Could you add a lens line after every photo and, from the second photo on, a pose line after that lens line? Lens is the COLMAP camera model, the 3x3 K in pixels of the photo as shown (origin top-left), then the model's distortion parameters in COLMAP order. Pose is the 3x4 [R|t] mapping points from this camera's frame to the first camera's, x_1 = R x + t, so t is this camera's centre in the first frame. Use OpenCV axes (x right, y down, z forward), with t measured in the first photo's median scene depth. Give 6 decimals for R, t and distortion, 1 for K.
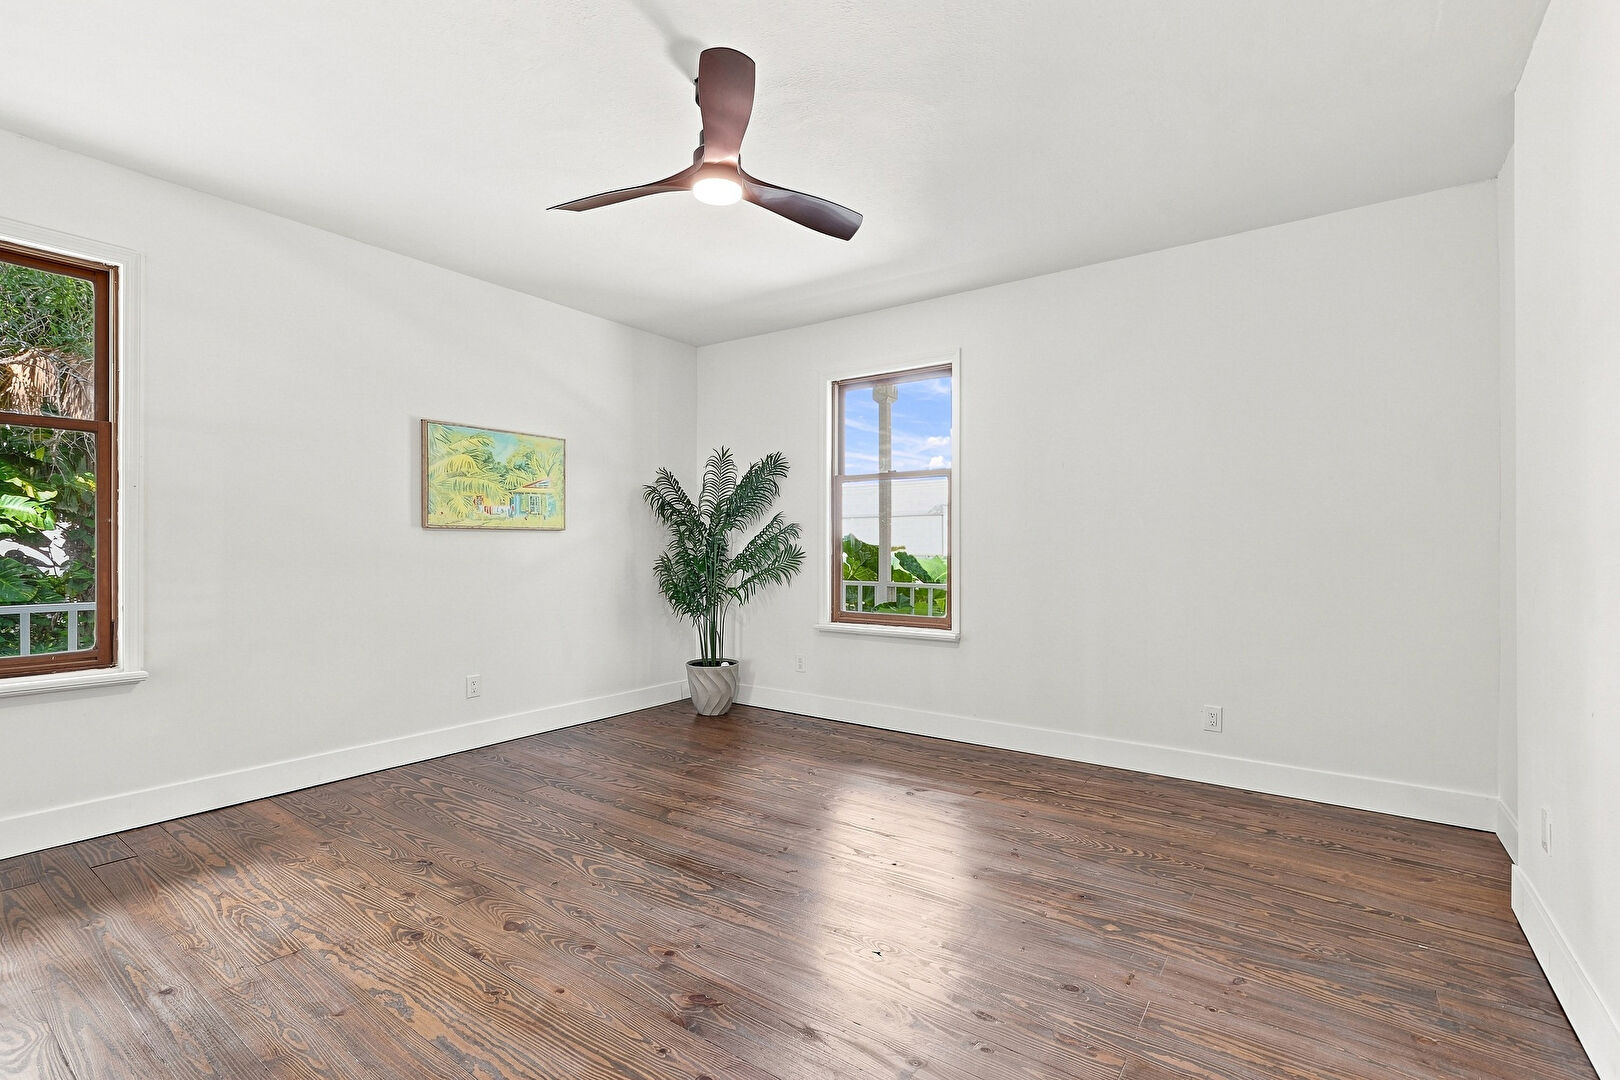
lens RADIAL K [[727.2, 0, 816.2], [0, 727.2, 539.6], [0, 0, 1]] dist [-0.002852, 0.000362]
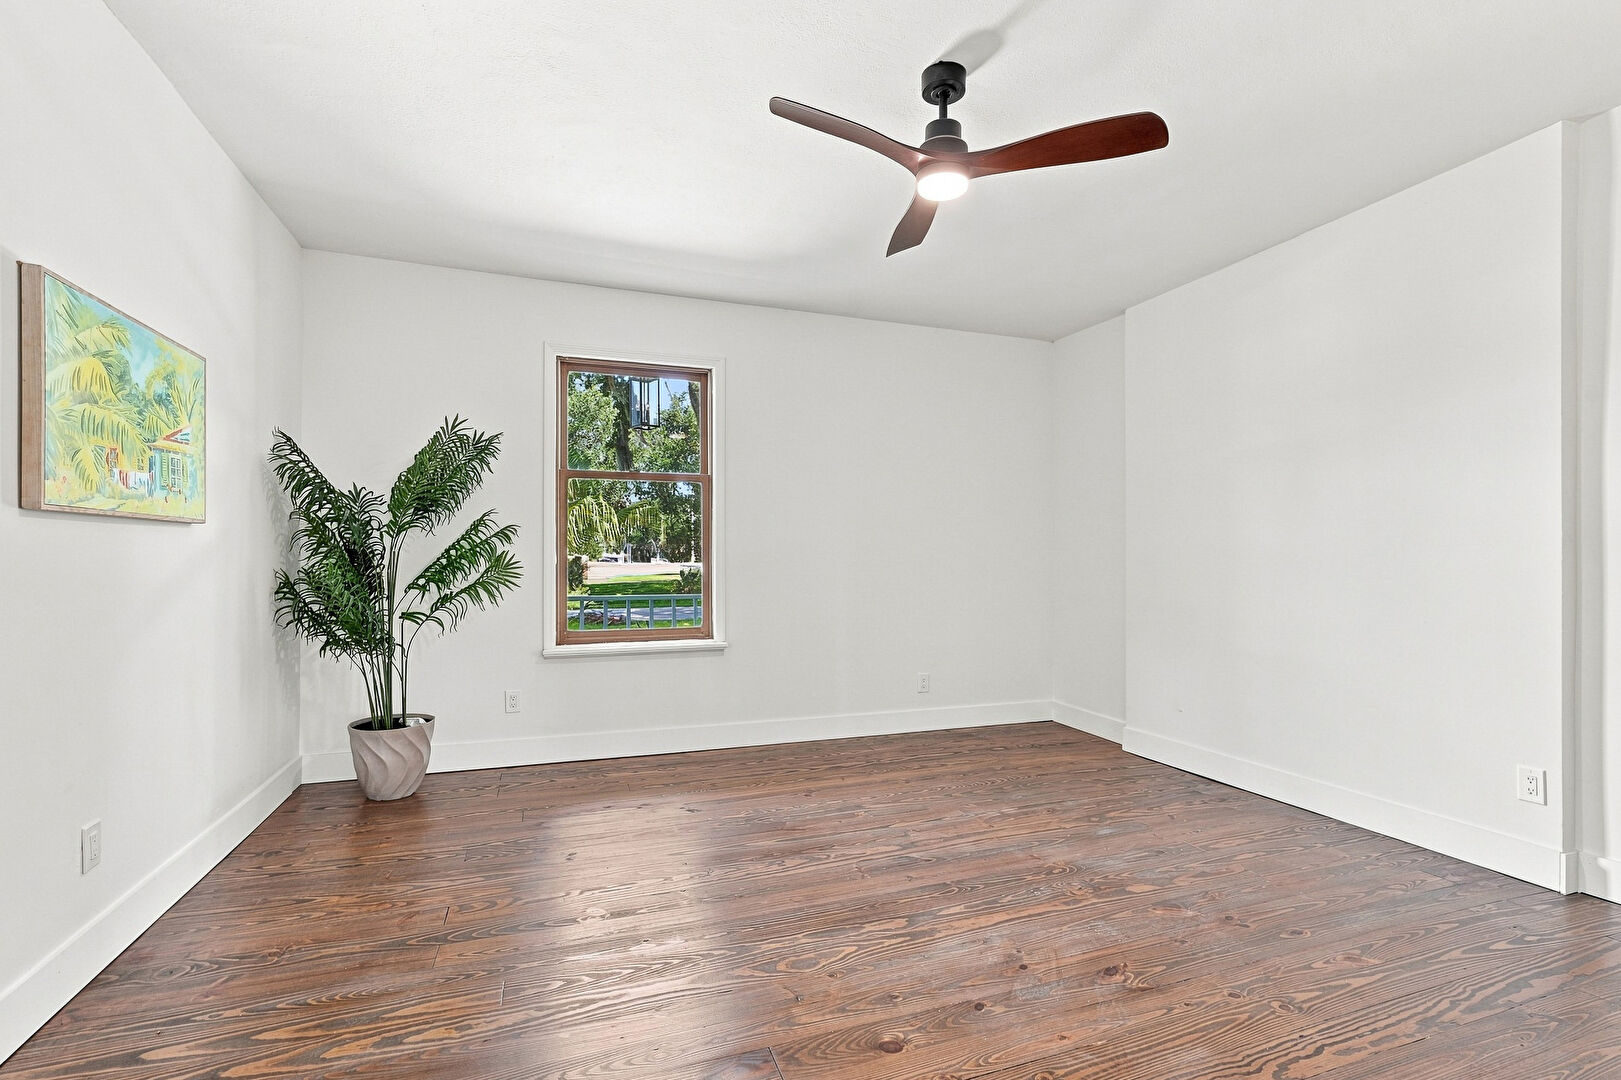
lens RADIAL K [[727.6, 0, 816.4], [0, 727.6, 552.7], [0, 0, 1]] dist [-0.002852, 0.000362]
pose [[0.569738, 0.006344, 0.821802, -0.576688], [-0.011470, 0.999934, 0.000233, 0.003764], [-0.821746, -0.009559, 0.569773, 0.328885]]
